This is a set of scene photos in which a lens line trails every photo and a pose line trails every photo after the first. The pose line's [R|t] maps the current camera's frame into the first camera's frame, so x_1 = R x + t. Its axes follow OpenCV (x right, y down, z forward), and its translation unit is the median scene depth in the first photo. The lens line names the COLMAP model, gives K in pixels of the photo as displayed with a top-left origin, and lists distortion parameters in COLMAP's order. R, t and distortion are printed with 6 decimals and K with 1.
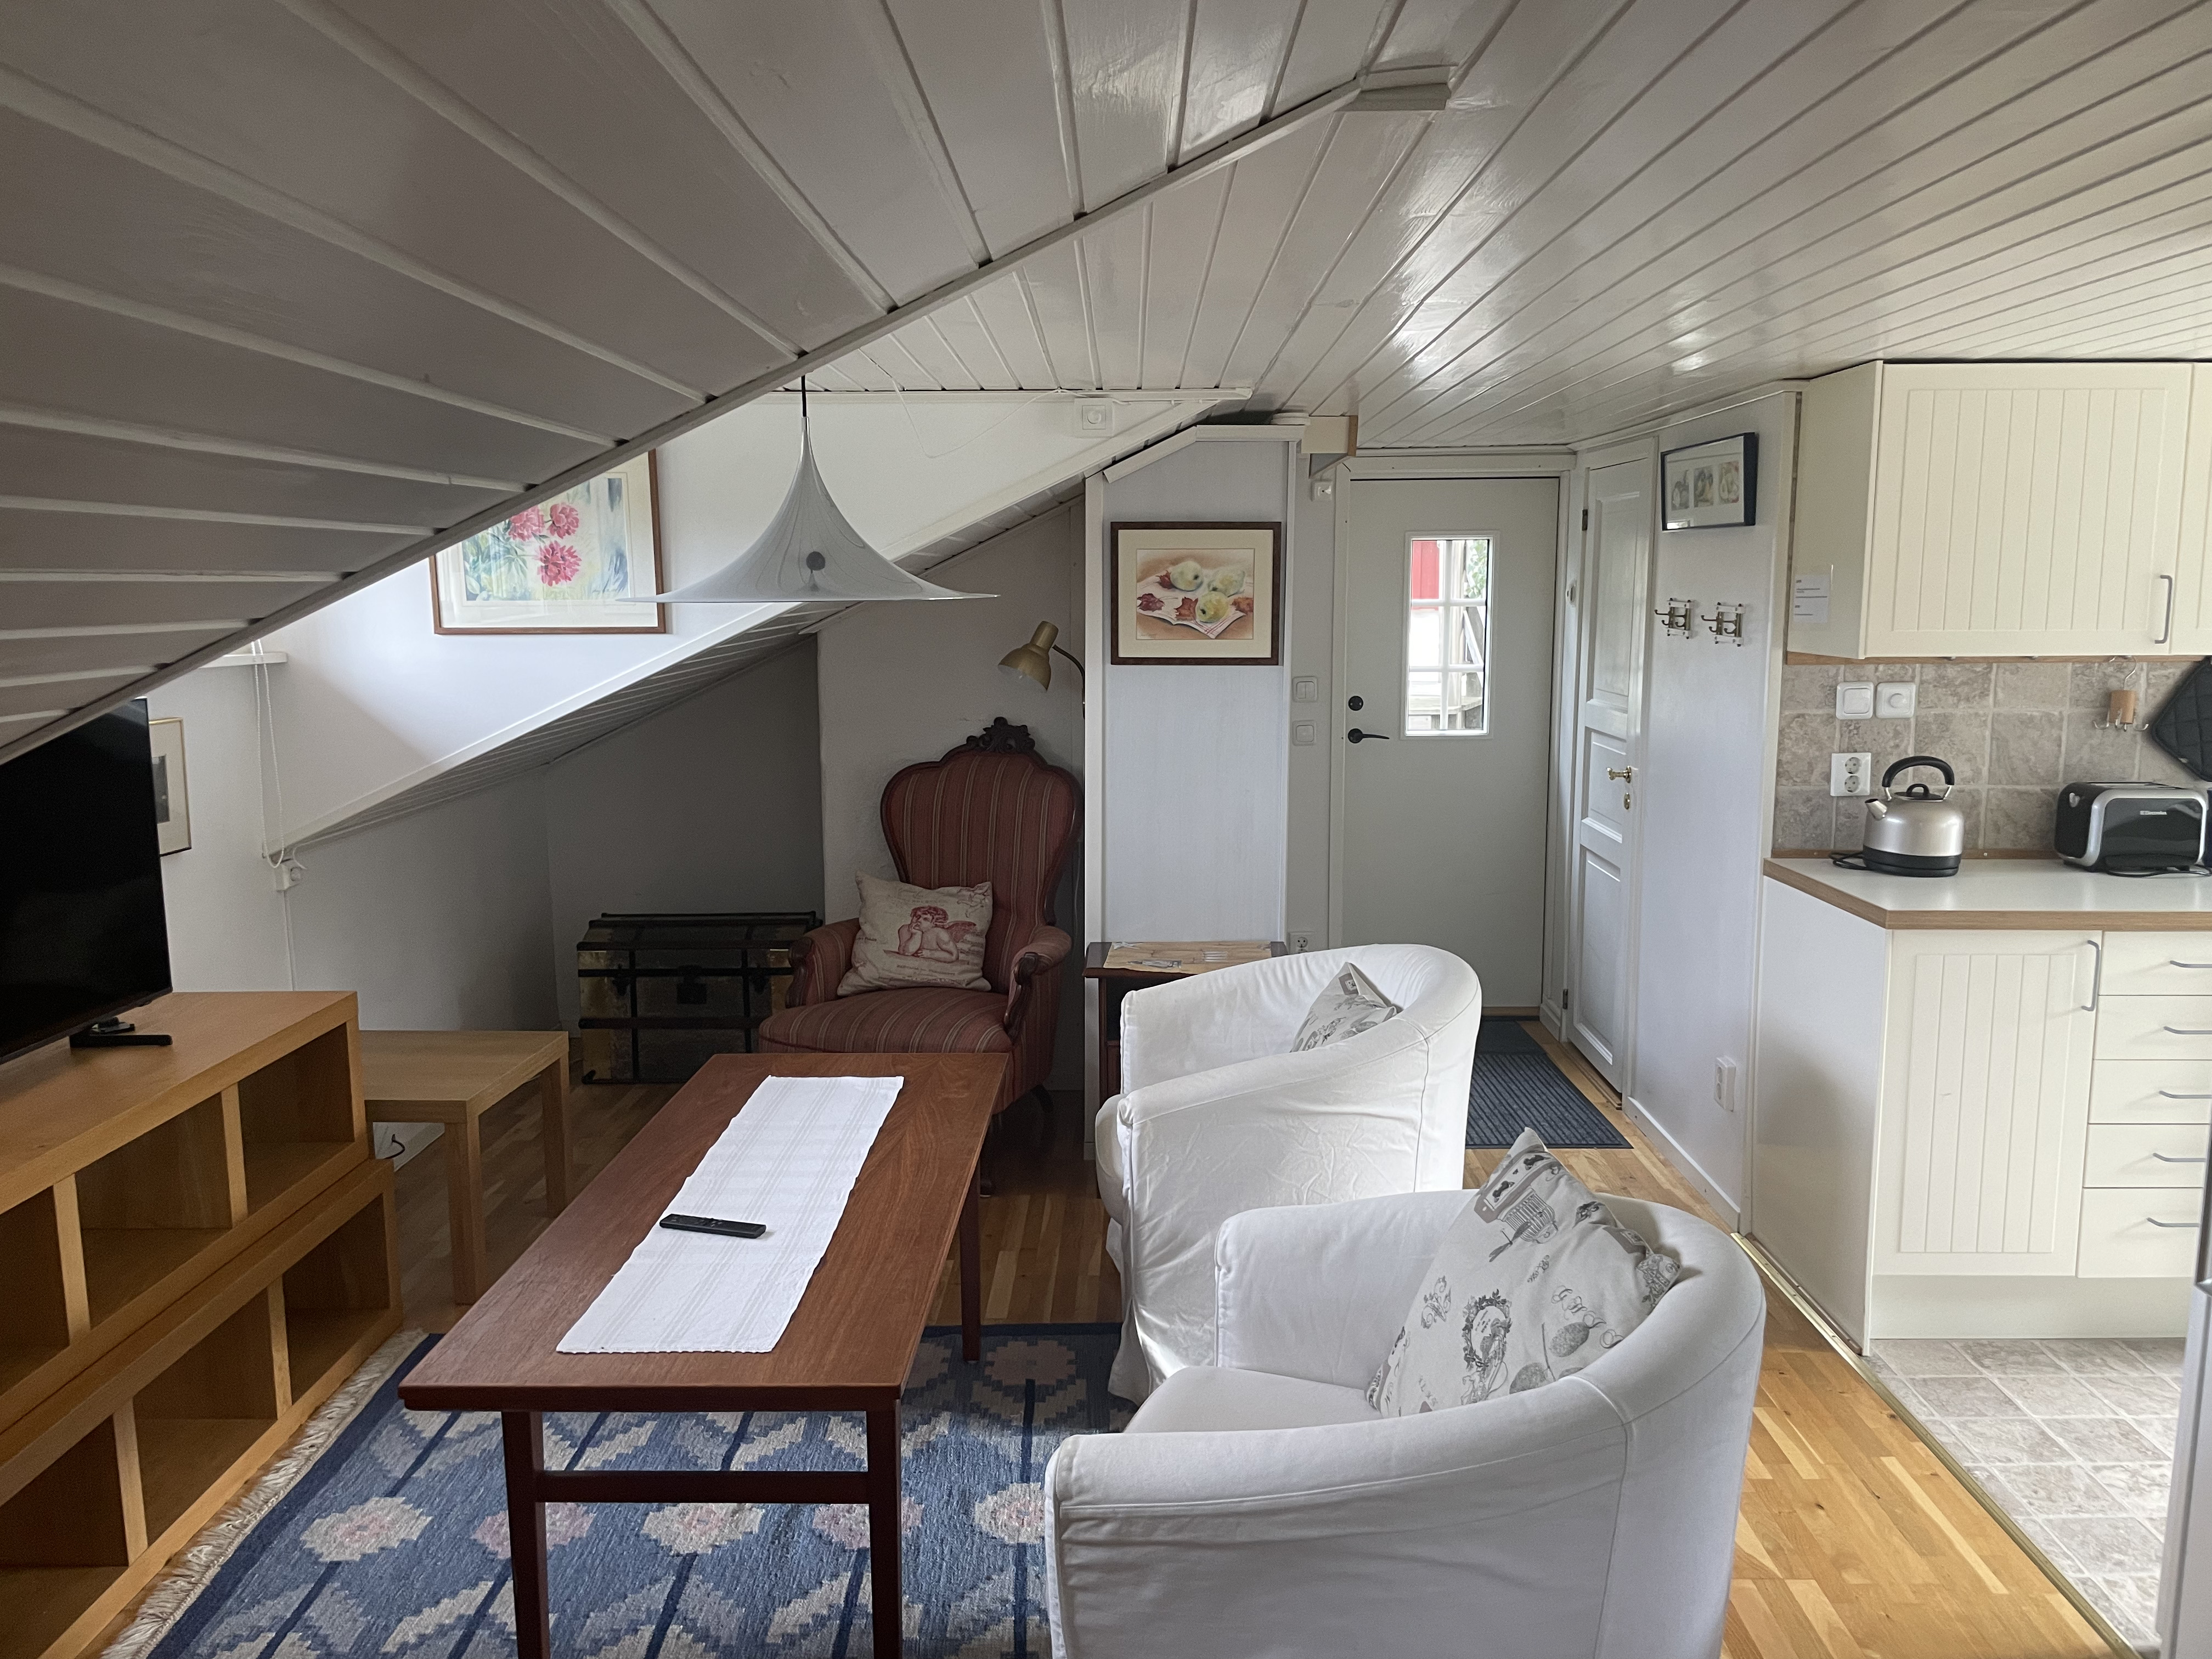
lens RADIAL K [[1675.2, 0, 1115.6], [0, 1675.2, 822.0], [0, 0, 1]] dist [0.086463, -0.130672]
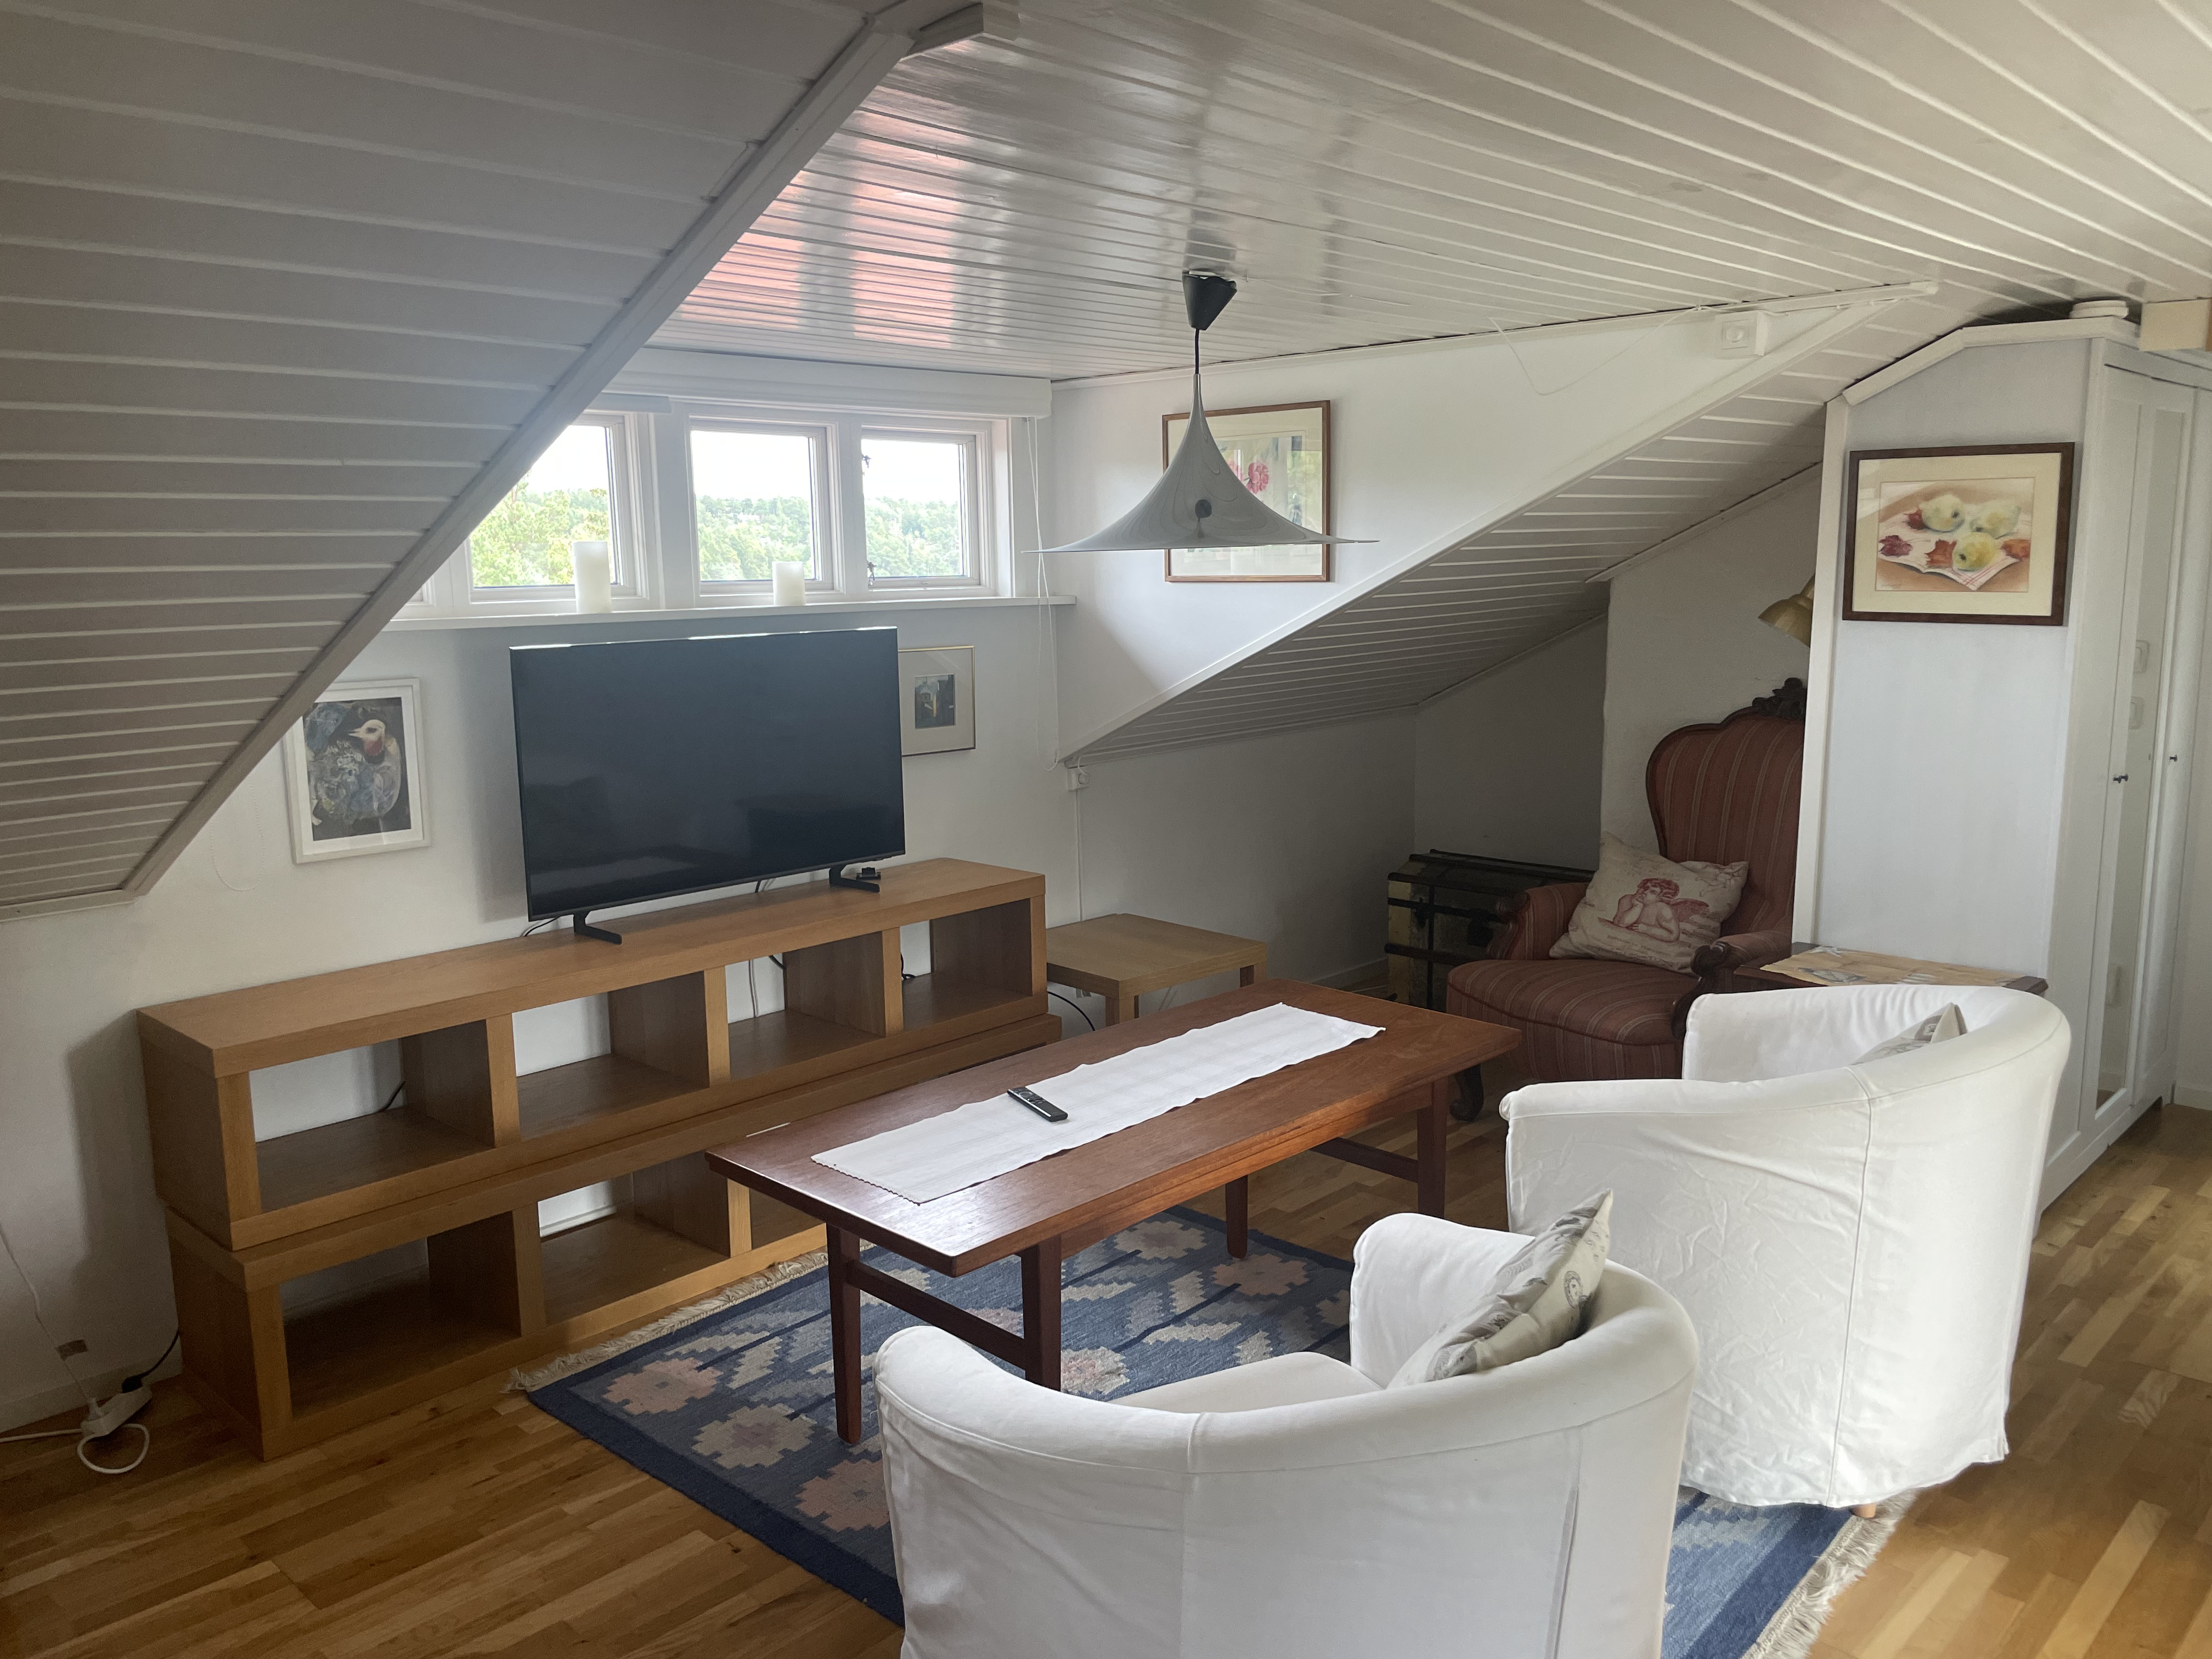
lens RADIAL K [[1675.2, 0, 1115.6], [0, 1675.2, 822.0], [0, 0, 1]] dist [0.086463, -0.130672]
pose [[0.728511, 0.106038, -0.676777, 0.323899], [-0.086309, 0.994282, 0.062878, -0.014667], [0.679575, 0.012604, 0.733498, 0.123104]]
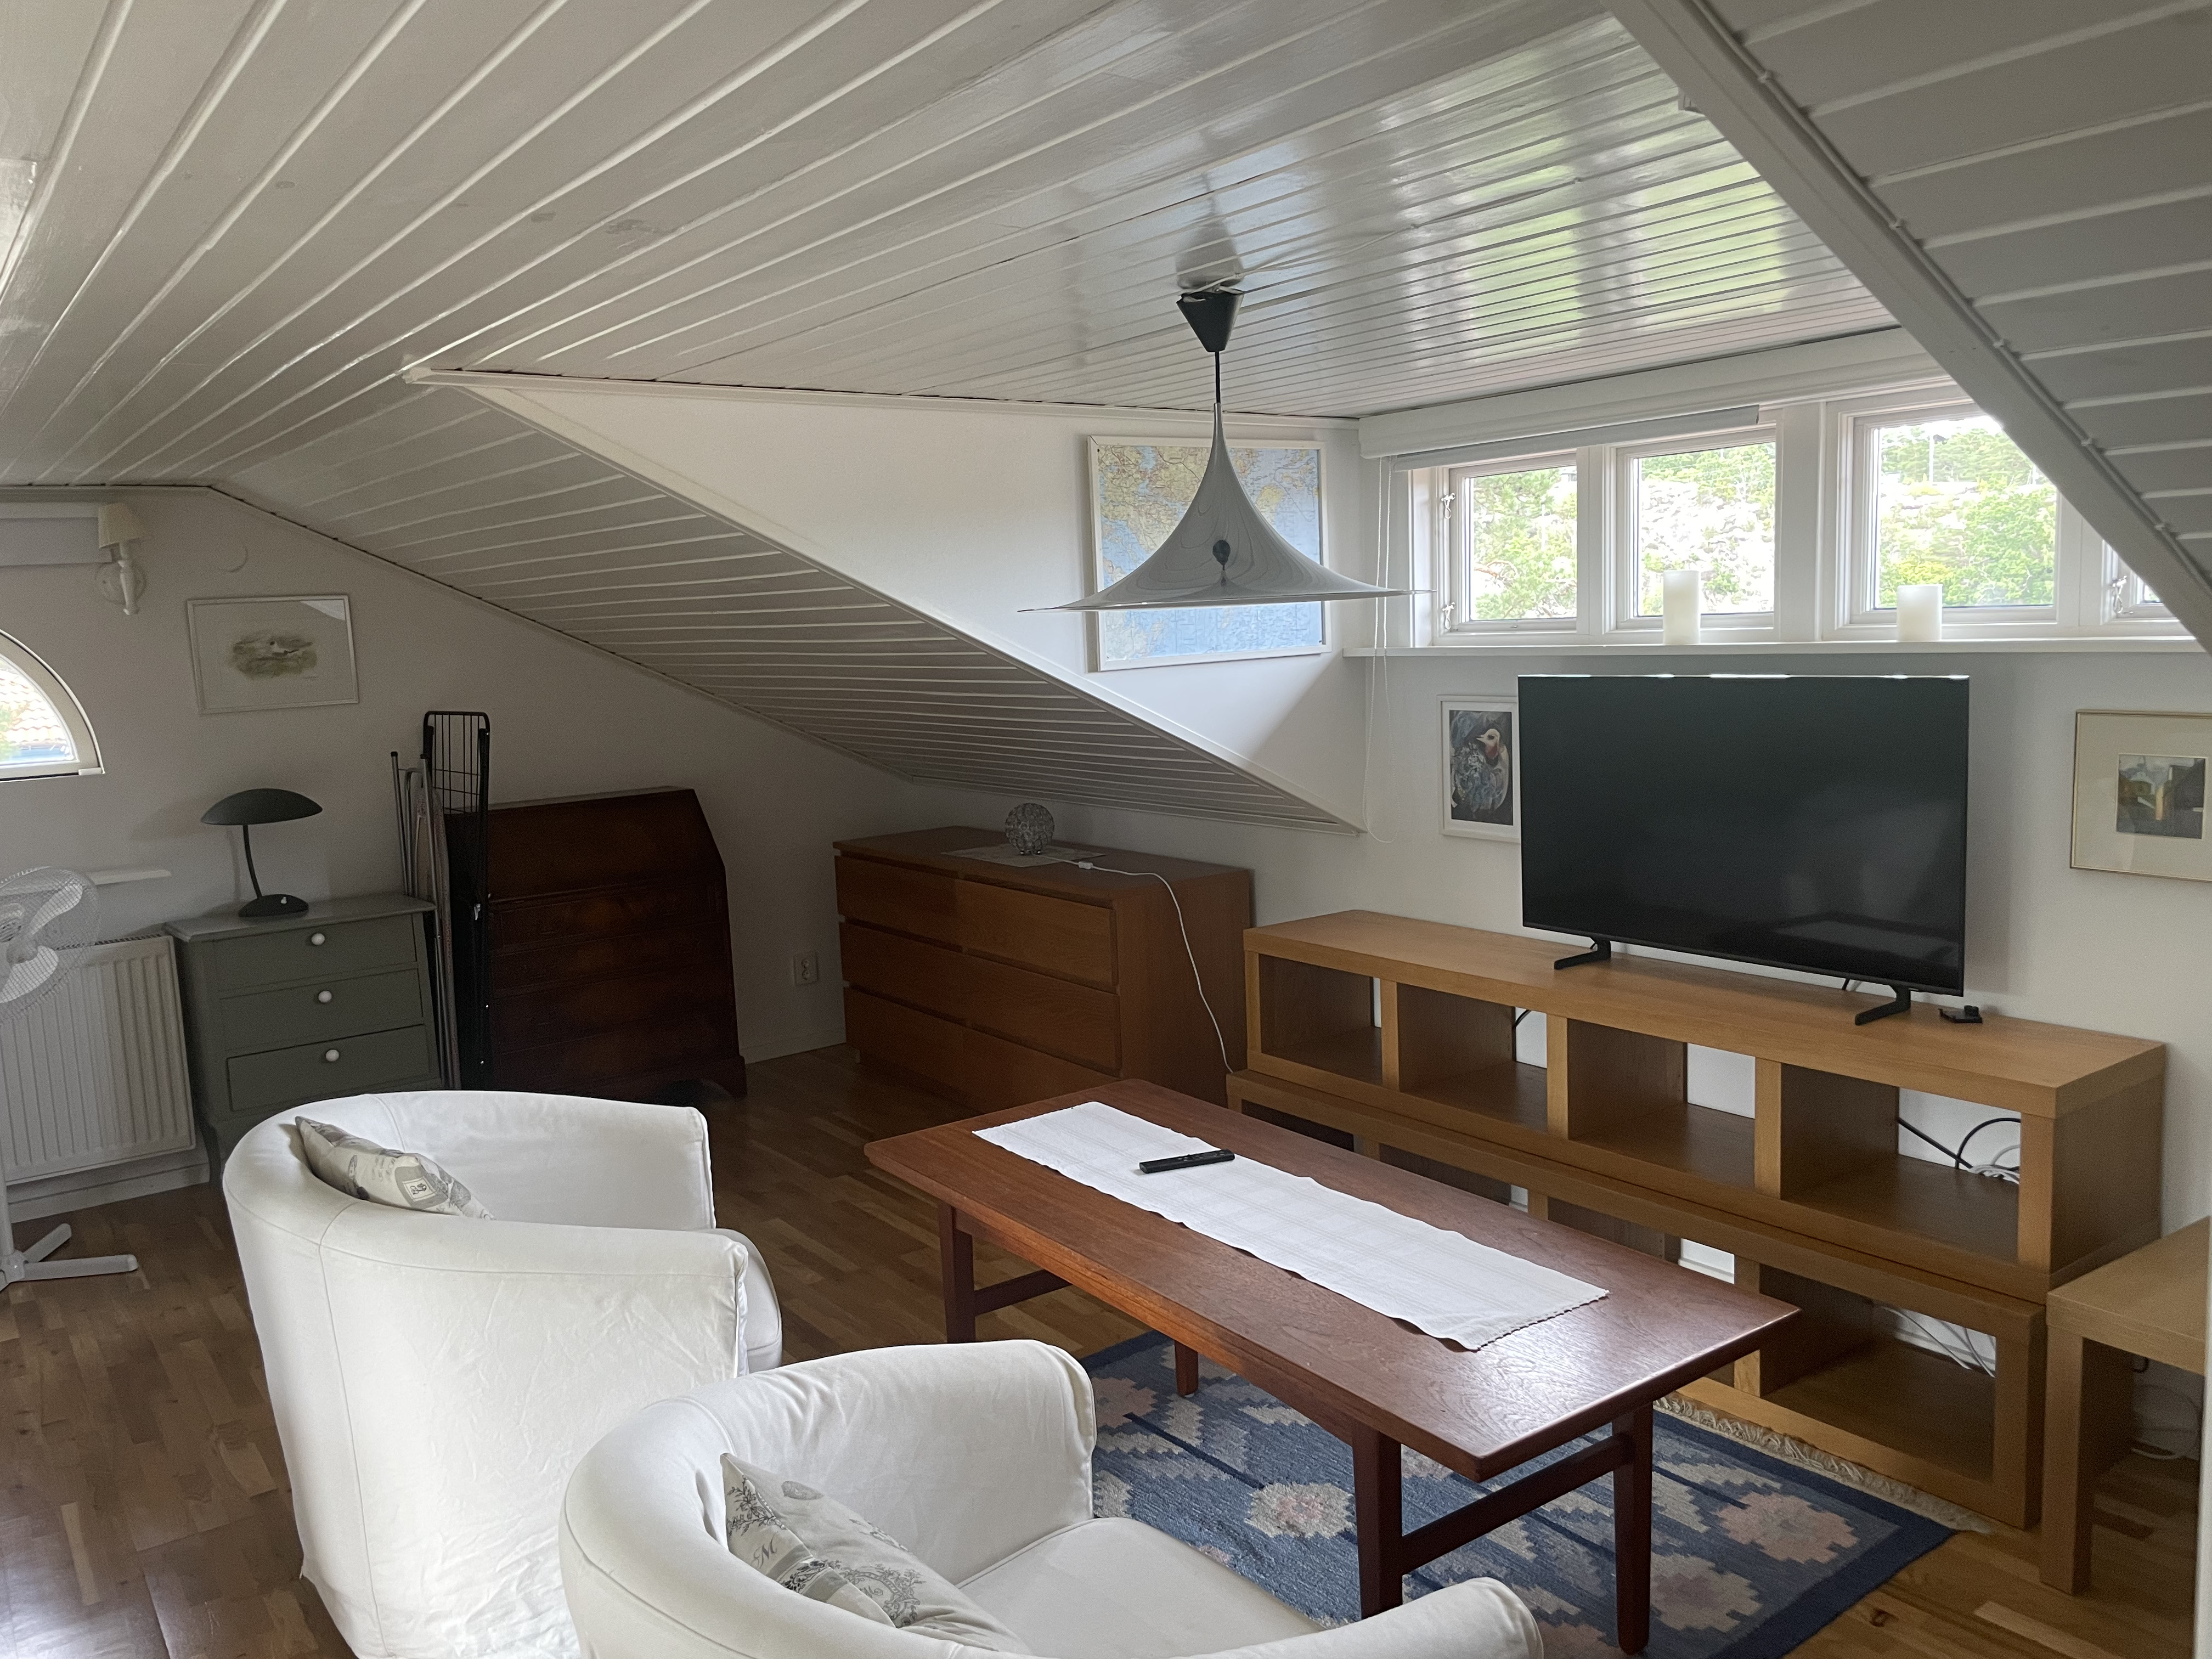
lens RADIAL K [[1675.2, 0, 1115.6], [0, 1675.2, 822.0], [0, 0, 1]] dist [0.086463, -0.130672]
pose [[-0.795045, 0.112918, -0.595947, 0.261943], [-0.041118, 0.970225, 0.238690, -0.145716], [0.605155, 0.214273, -0.766730, 1.060552]]
